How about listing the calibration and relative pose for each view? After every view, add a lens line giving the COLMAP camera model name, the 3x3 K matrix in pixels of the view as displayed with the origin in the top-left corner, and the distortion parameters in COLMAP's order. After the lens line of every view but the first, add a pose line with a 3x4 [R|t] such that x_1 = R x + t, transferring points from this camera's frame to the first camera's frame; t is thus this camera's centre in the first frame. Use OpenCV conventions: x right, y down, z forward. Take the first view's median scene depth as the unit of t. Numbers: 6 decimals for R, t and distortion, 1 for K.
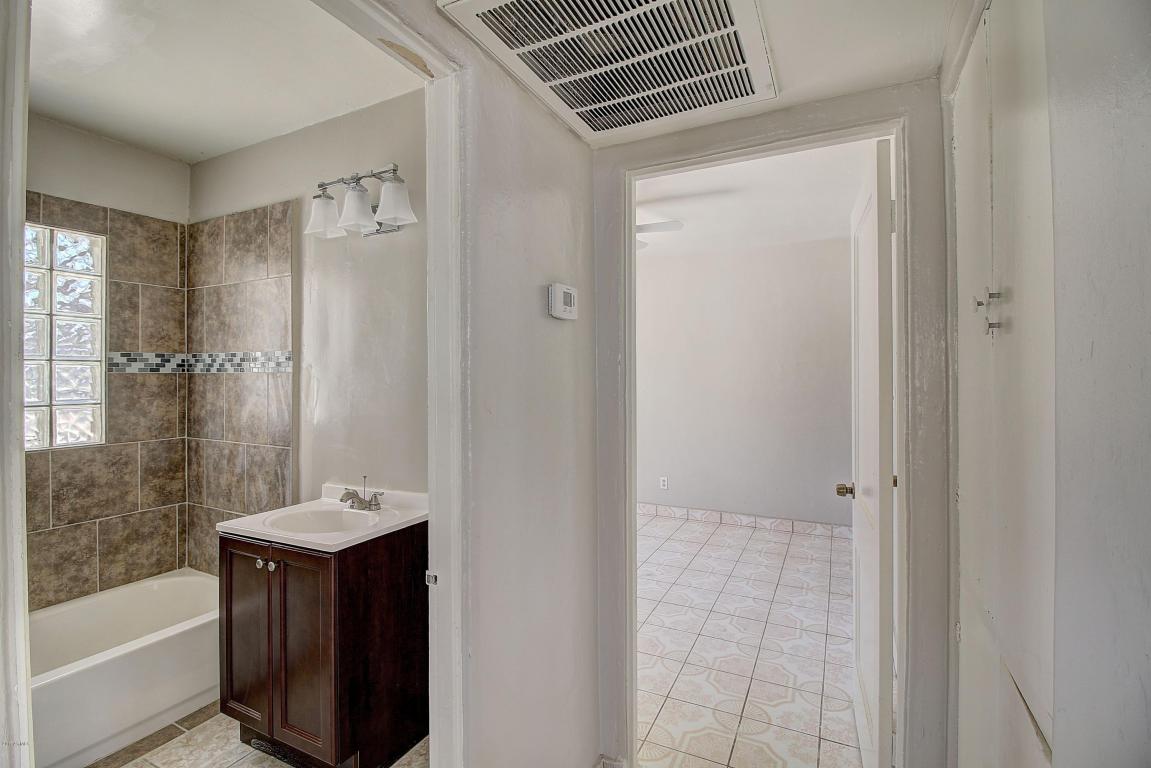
lens RADIAL K [[533.2, 0, 555.6], [0, 533.2, 372.3], [0, 0, 1]] dist [-0.004594, -0.007408]
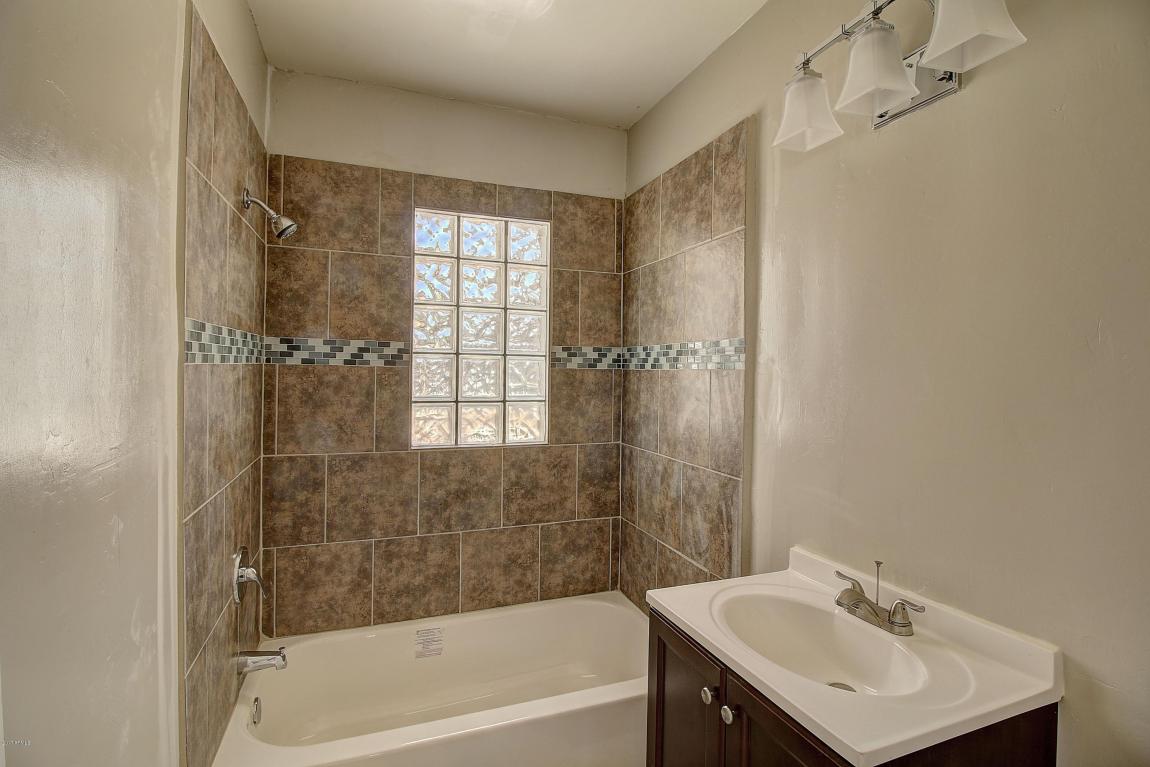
lens RADIAL K [[532.7, 0, 572.5], [0, 532.7, 375.3], [0, 0, 1]] dist [-0.004594, -0.007408]
pose [[0.751401, 0.015729, -0.659659, -0.196805], [-0.009765, 0.999871, 0.012717, 0.000884], [0.659774, -0.003114, 0.751458, 0.319062]]
